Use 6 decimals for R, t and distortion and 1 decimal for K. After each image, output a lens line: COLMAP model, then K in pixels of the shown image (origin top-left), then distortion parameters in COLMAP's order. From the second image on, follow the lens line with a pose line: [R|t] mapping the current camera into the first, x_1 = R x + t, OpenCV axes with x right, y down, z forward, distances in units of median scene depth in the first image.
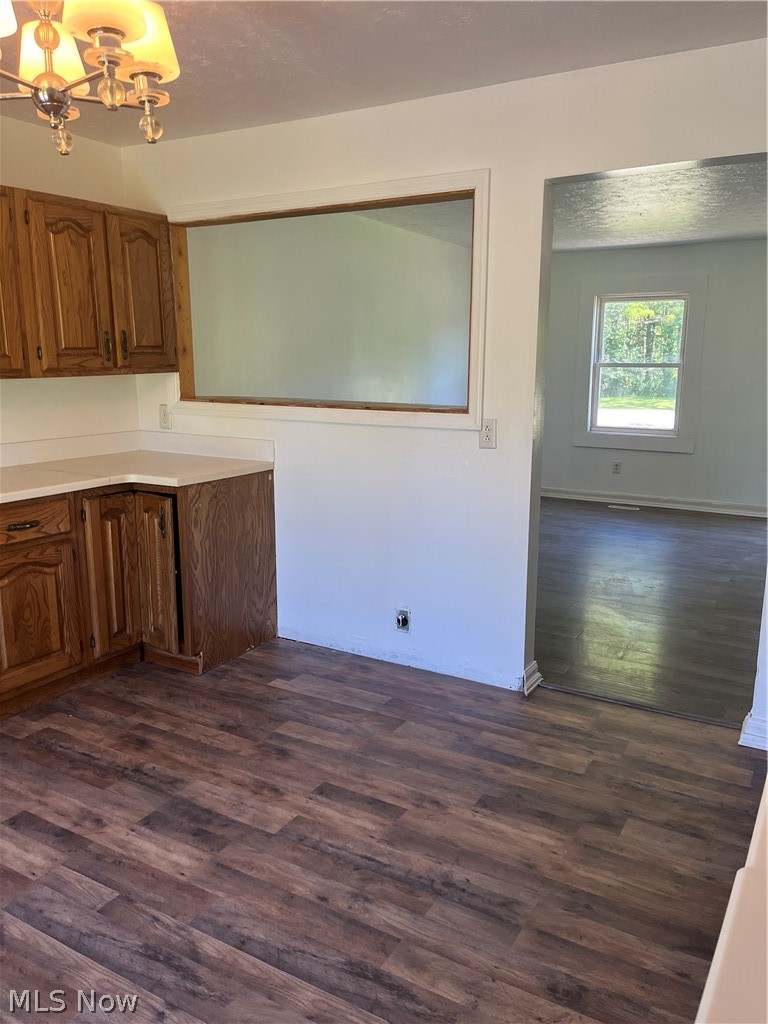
lens RADIAL K [[777.7, 0, 390.2], [0, 777.7, 517.8], [0, 0, 1]] dist [0.053289, -0.044449]
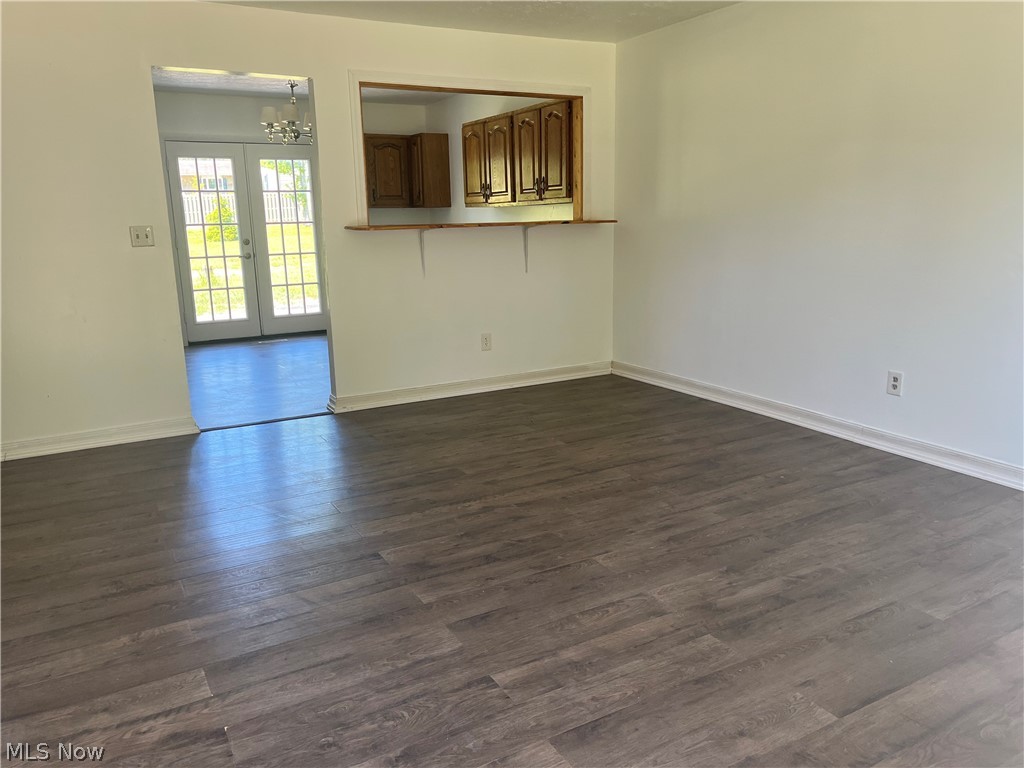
lens RADIAL K [[777.7, 0, 506.9], [0, 777.7, 379.6], [0, 0, 1]] dist [0.053289, -0.044449]
pose [[-0.504191, 0.188666, -0.842732, 1.678531], [-0.155592, 0.940030, 0.303536, -0.462498], [0.849460, 0.284163, -0.444600, 2.554434]]
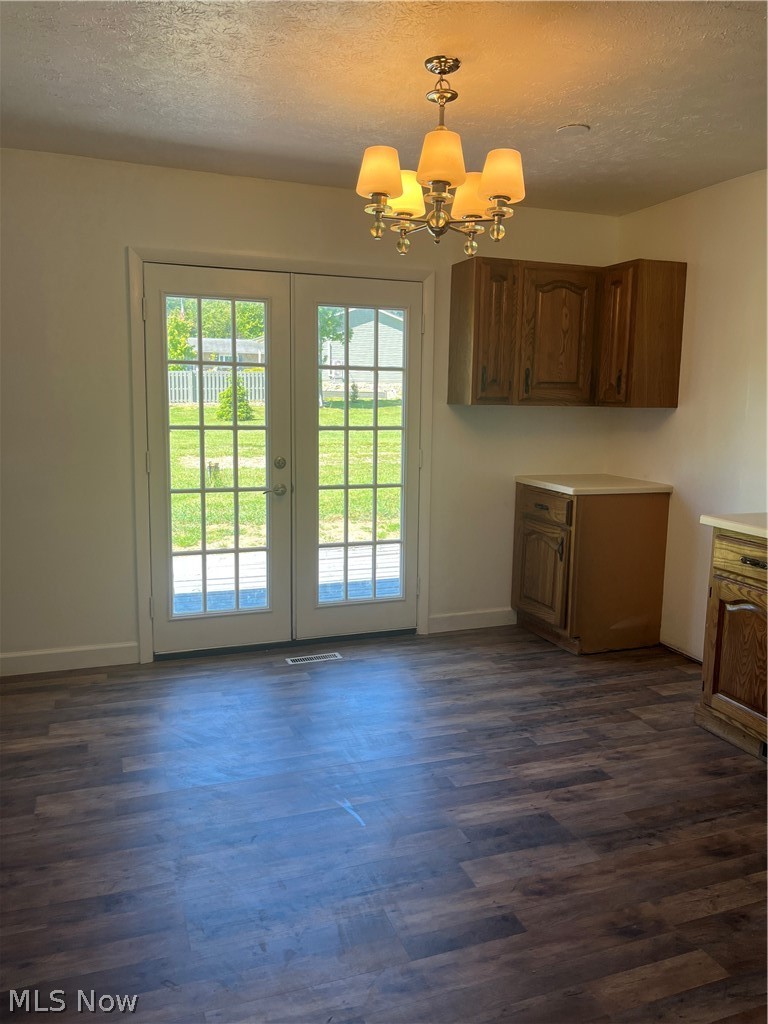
lens RADIAL K [[777.7, 0, 386.4], [0, 777.7, 505.4], [0, 0, 1]] dist [0.053289, -0.044449]
pose [[-0.629718, 0.095400, -0.770944, 0.569620], [-0.174655, 0.949635, 0.260173, -0.239505], [0.756935, 0.298484, -0.581340, 1.247065]]
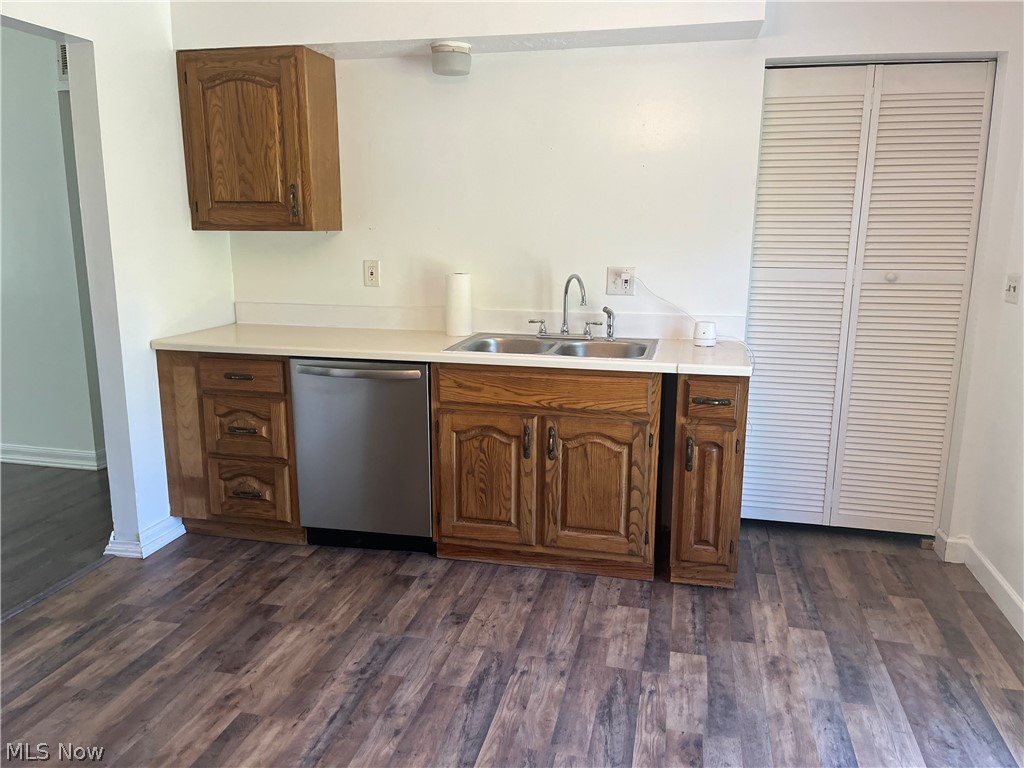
lens RADIAL K [[777.7, 0, 512.6], [0, 777.7, 382.0], [0, 0, 1]] dist [0.053289, -0.044449]
pose [[-0.299243, -0.188832, 0.935305, -0.832283], [0.183740, 0.950473, 0.250680, -0.163982], [-0.936319, 0.246868, -0.249726, 0.803450]]
